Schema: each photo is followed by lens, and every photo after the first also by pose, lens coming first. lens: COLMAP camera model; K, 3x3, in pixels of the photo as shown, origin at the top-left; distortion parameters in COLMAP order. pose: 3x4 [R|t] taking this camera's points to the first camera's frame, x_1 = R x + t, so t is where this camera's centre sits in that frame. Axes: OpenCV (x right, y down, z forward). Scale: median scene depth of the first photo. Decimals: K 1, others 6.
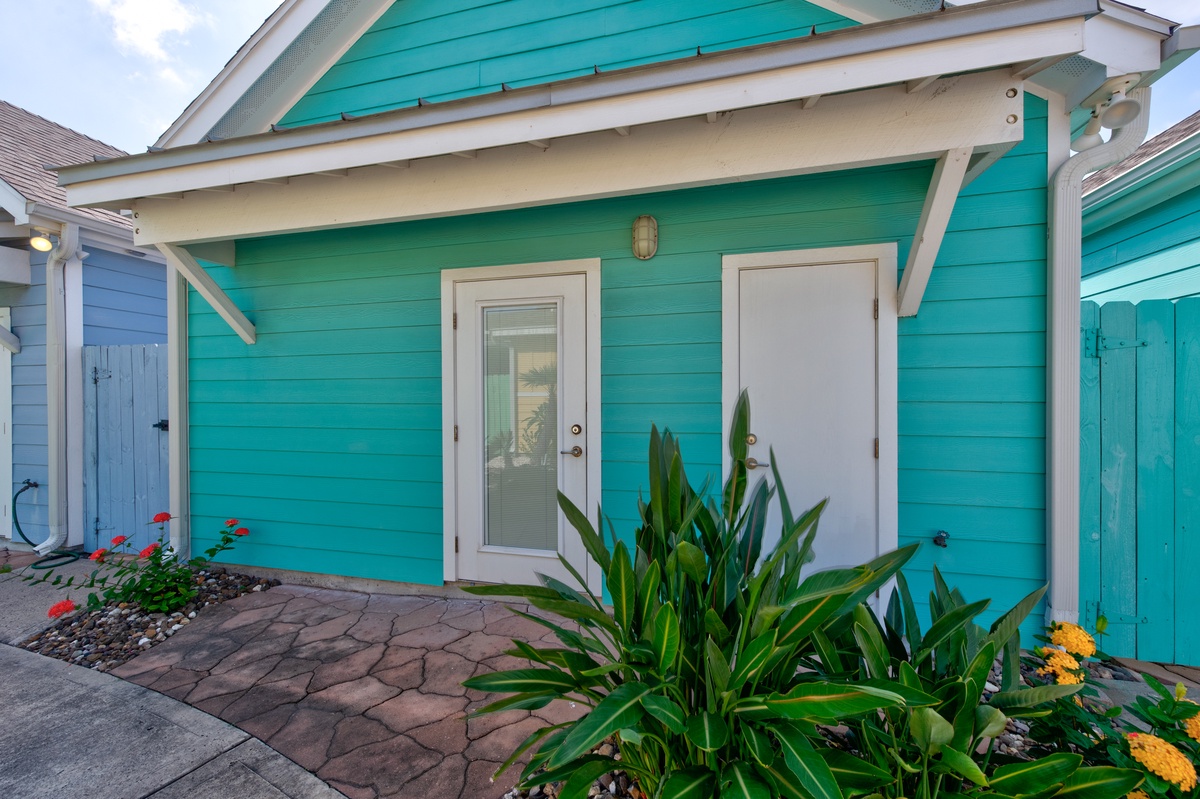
lens RADIAL K [[476.0, 0, 596.0], [0, 476.0, 398.6], [0, 0, 1]] dist [0.002522, 0.000100]
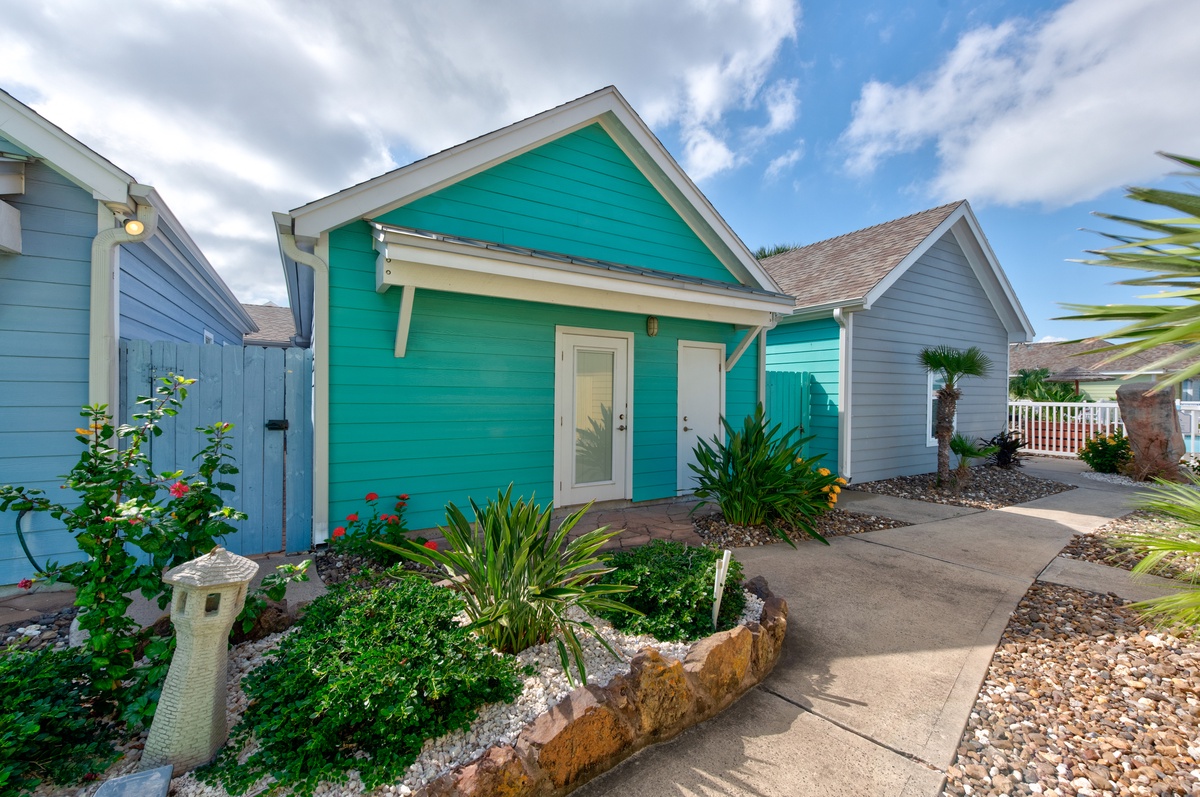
lens RADIAL K [[476.0, 0, 599.3], [0, 476.0, 397.8], [0, 0, 1]] dist [0.002522, 0.000100]
pose [[0.701245, 0.003993, 0.712909, -1.524783], [-0.012955, 0.999891, 0.007142, -0.027734], [-0.712802, -0.014244, 0.701220, -0.324836]]
